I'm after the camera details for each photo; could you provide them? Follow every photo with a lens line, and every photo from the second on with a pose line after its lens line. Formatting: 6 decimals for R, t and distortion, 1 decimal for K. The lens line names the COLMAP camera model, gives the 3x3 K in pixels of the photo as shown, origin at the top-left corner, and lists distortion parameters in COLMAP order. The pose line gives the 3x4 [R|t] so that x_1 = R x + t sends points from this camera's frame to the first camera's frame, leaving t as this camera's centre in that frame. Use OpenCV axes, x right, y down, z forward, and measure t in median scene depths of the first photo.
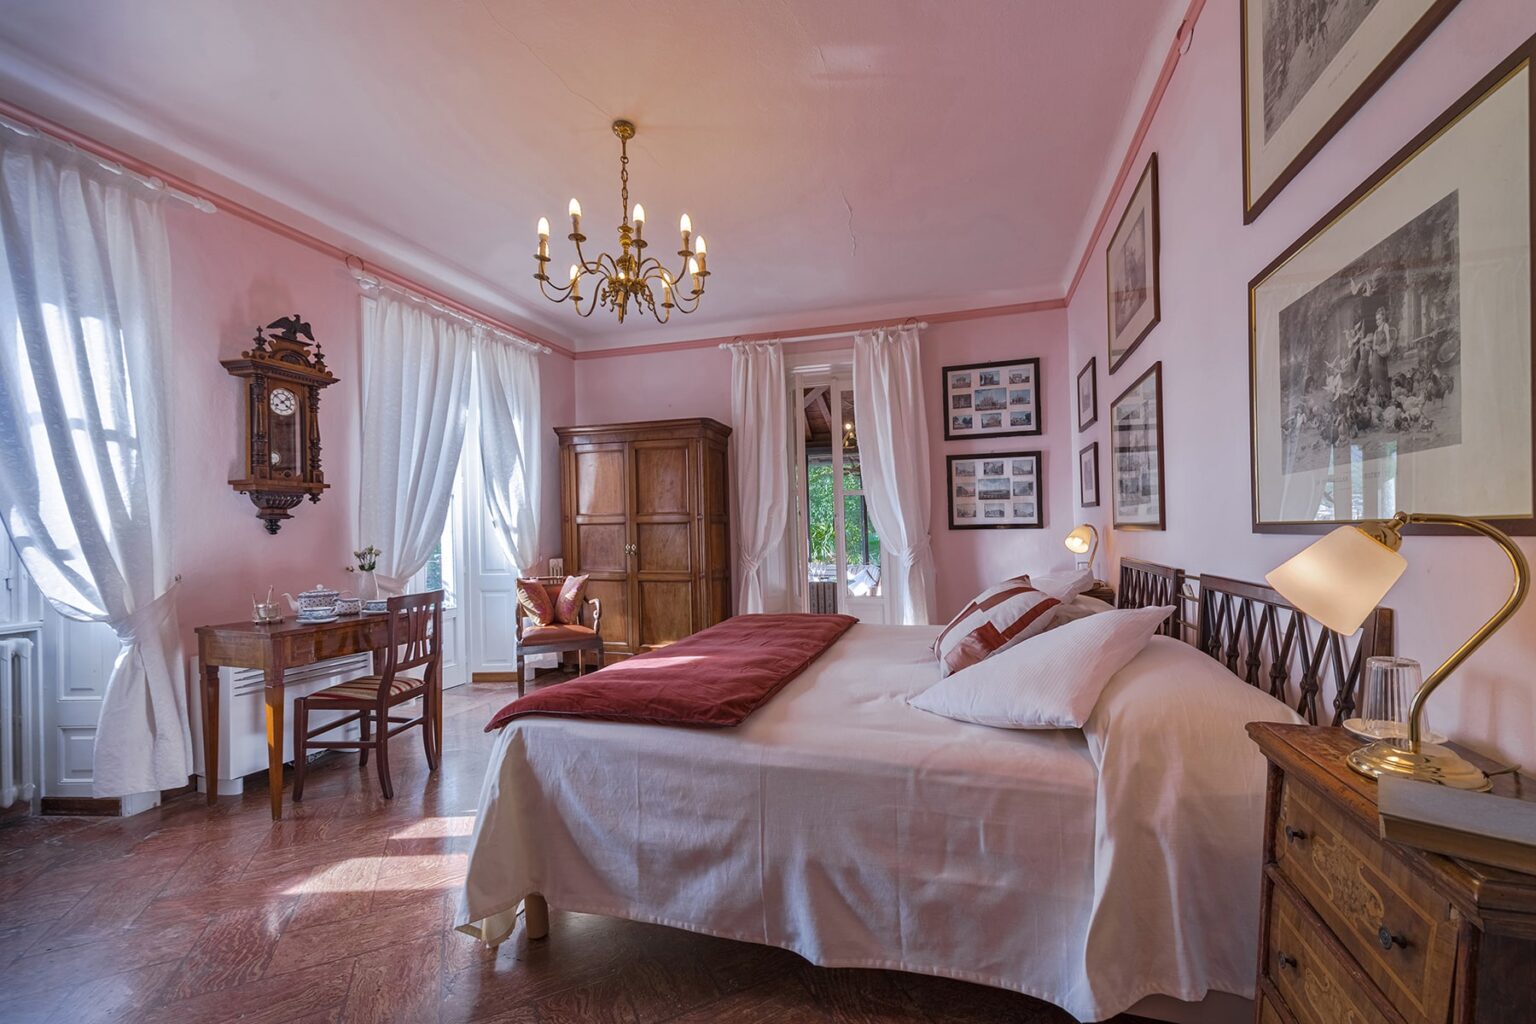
lens RADIAL K [[625.2, 0, 773.5], [0, 625.2, 525.0], [0, 0, 1]] dist [0.009816, -0.000465]
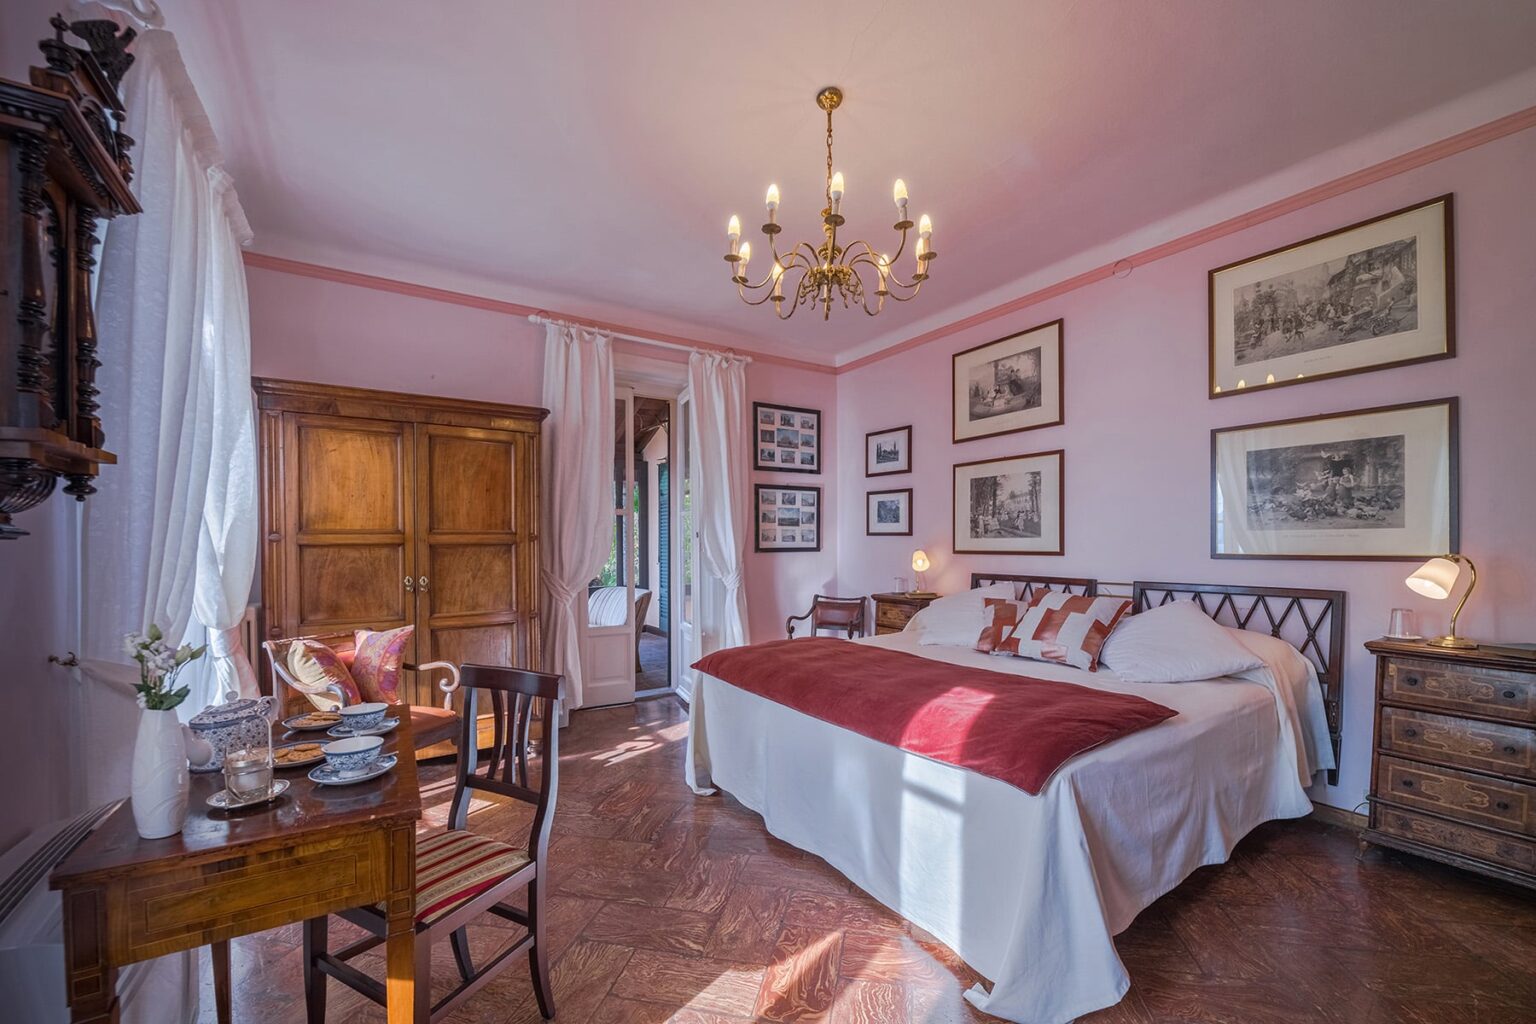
lens RADIAL K [[625.2, 0, 800.4], [0, 625.2, 536.7], [0, 0, 1]] dist [0.009816, -0.000465]
pose [[0.612676, 0.014494, 0.790202, -0.538377], [-0.008073, 0.999894, -0.012081, -0.007459], [-0.790293, 0.001022, 0.612728, 0.282316]]
